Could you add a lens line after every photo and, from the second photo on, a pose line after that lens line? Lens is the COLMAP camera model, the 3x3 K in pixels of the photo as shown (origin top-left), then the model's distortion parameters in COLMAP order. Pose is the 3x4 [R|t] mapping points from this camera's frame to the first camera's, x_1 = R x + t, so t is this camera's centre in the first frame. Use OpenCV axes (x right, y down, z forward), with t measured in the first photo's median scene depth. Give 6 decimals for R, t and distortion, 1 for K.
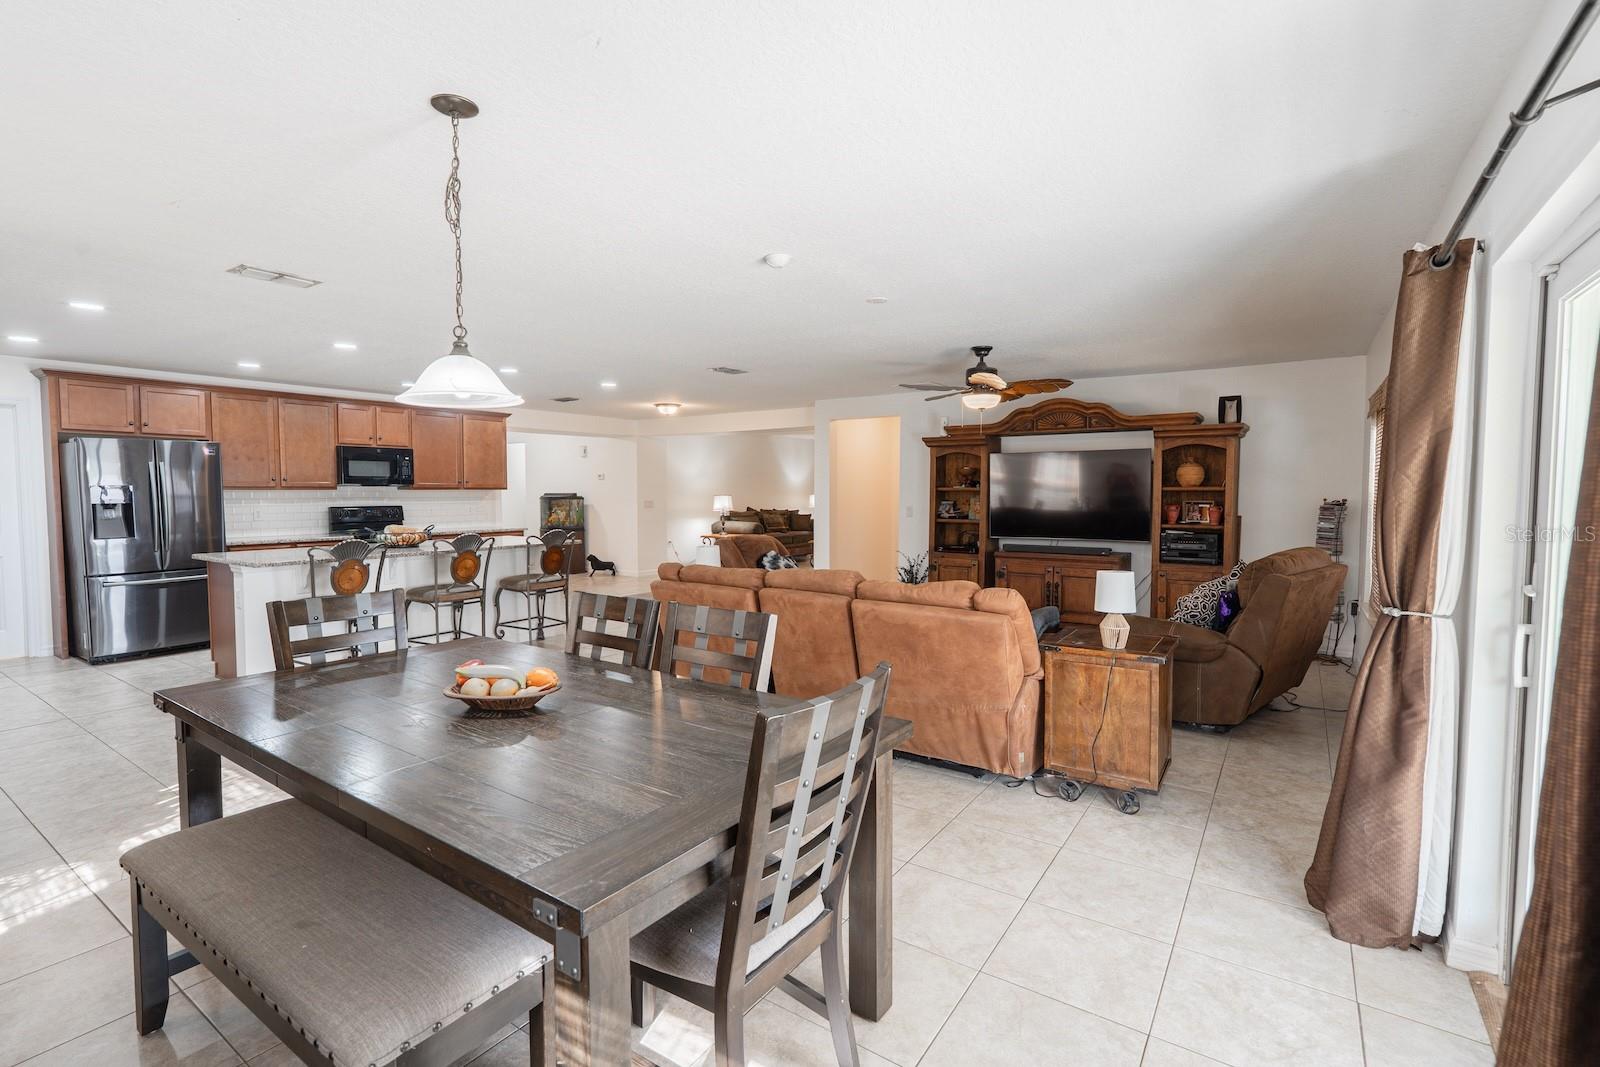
lens RADIAL K [[734.8, 0, 805.4], [0, 734.8, 530.2], [0, 0, 1]] dist [-0.004548, 0.000518]
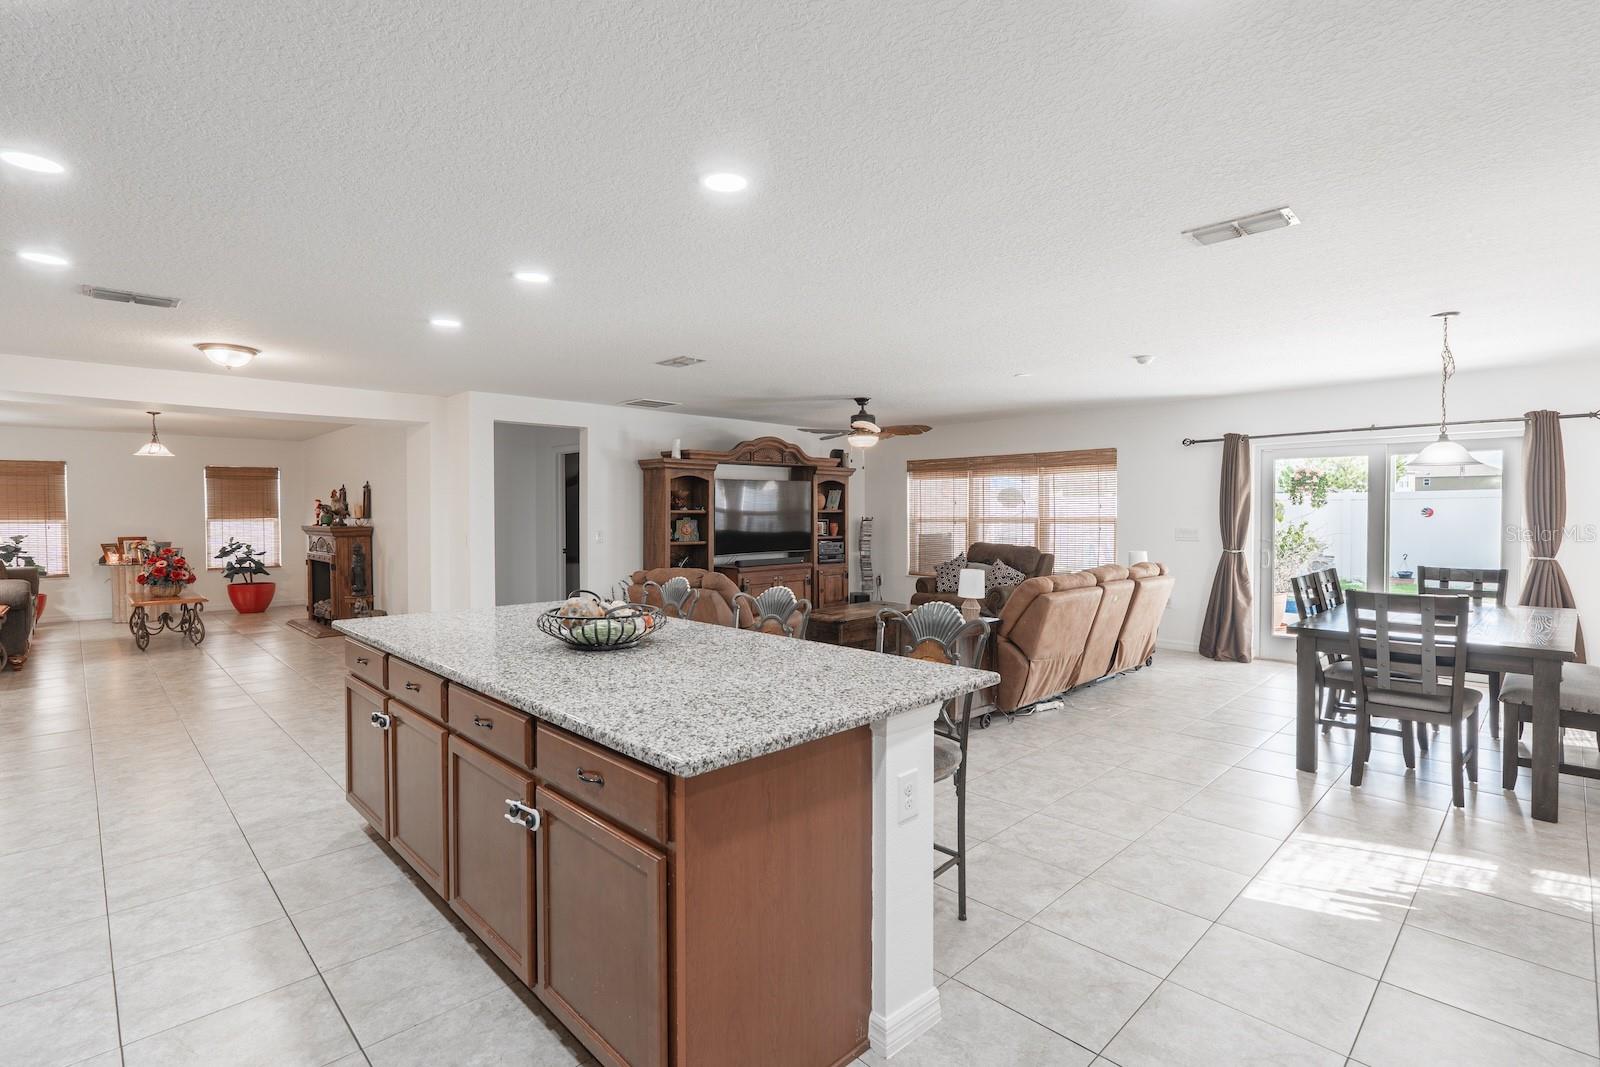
lens RADIAL K [[749.2, 0, 793.6], [0, 749.2, 528.3], [0, 0, 1]] dist [-0.014881, 0.006462]
pose [[0.204810, -0.022070, 0.978553, -0.823786], [0.056441, 0.998349, 0.010703, -0.038096], [-0.977173, 0.053038, 0.205718, 0.684671]]
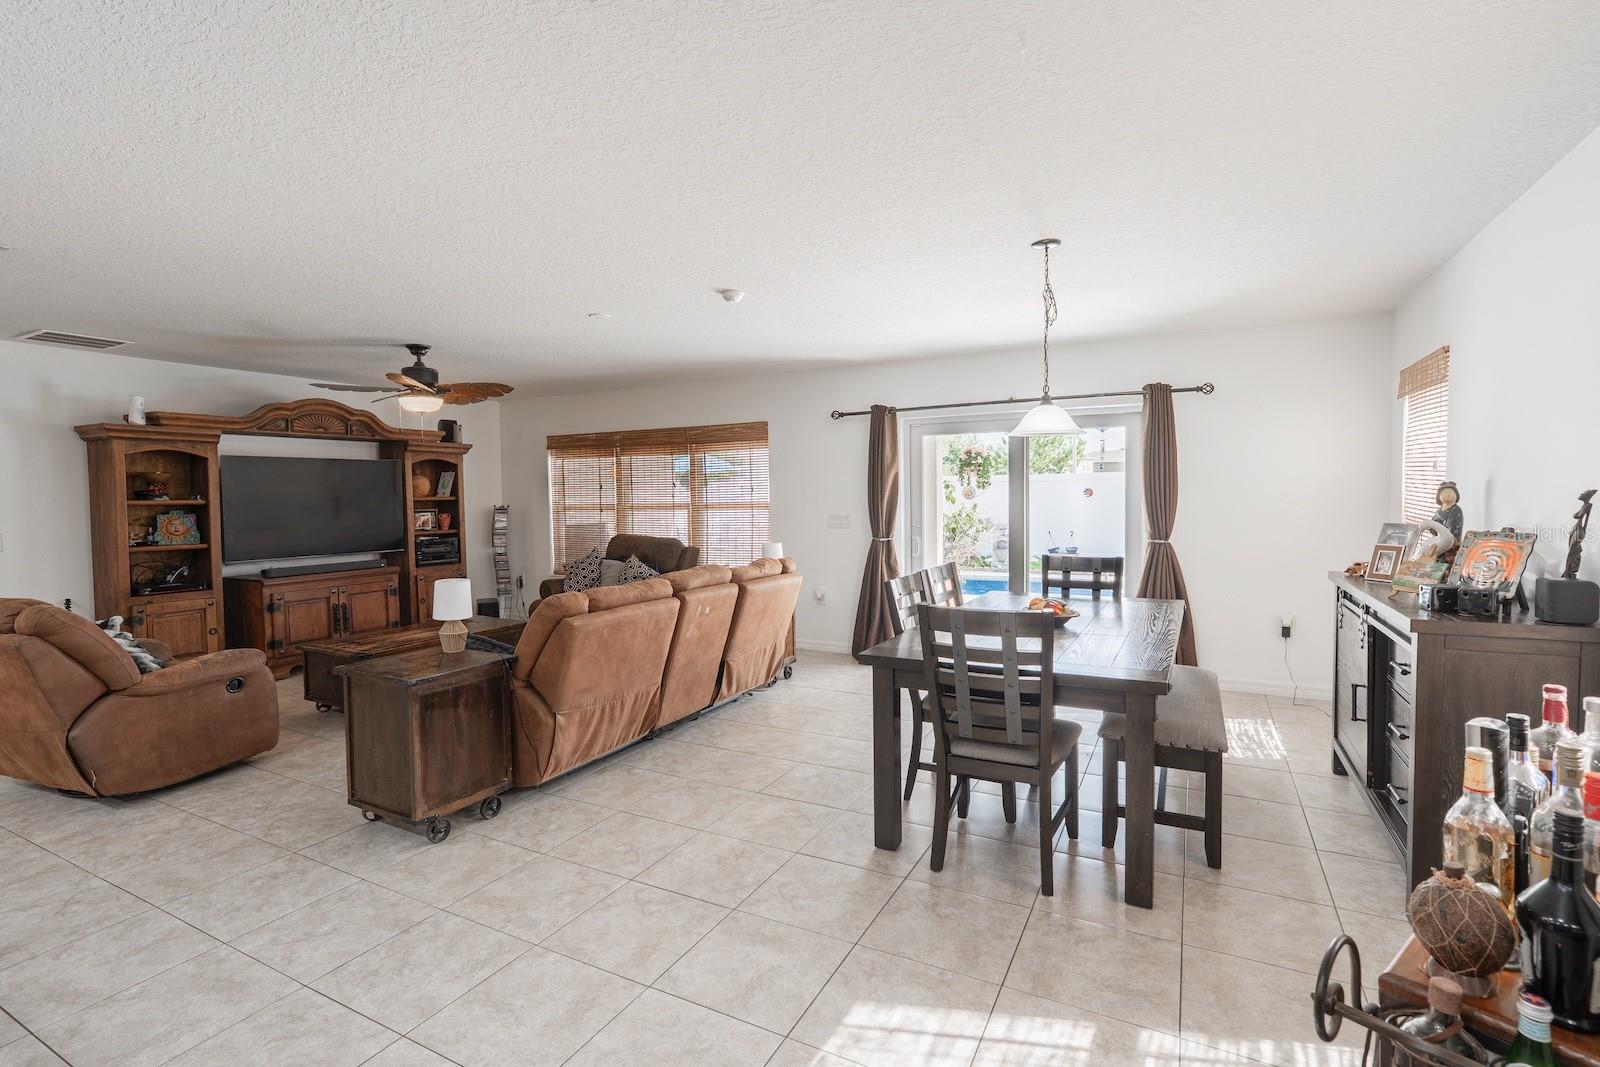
lens RADIAL K [[749.2, 0, 793.6], [0, 749.2, 528.3], [0, 0, 1]] dist [-0.014881, 0.006462]
pose [[-0.105289, -0.043271, 0.993500, -0.595174], [0.067886, 0.996410, 0.050592, -0.028401], [-0.992122, 0.072771, -0.101973, 0.511016]]
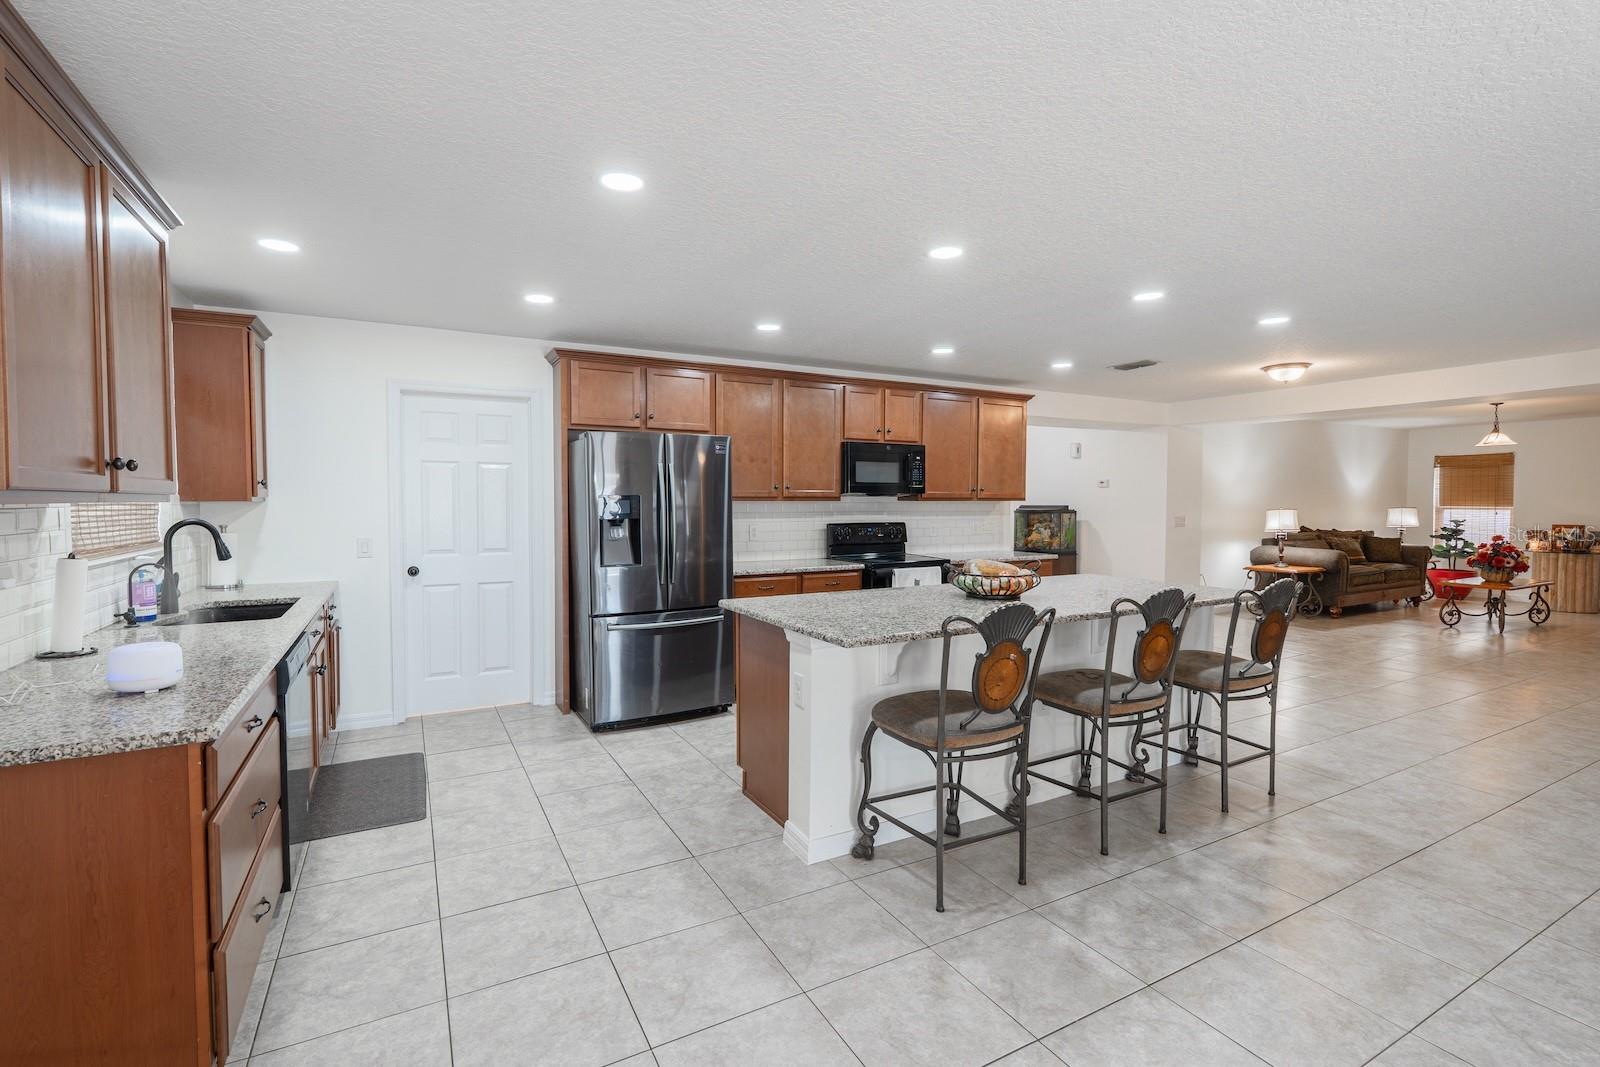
lens RADIAL K [[736.4, 0, 798.5], [0, 736.4, 524.3], [0, 0, 1]] dist [-0.014874, 0.007189]
pose [[0.889542, 0.015016, -0.456606, -0.361294], [-0.025531, 0.999532, -0.016867, -0.018996], [0.456139, 0.026662, 0.889509, 0.340126]]
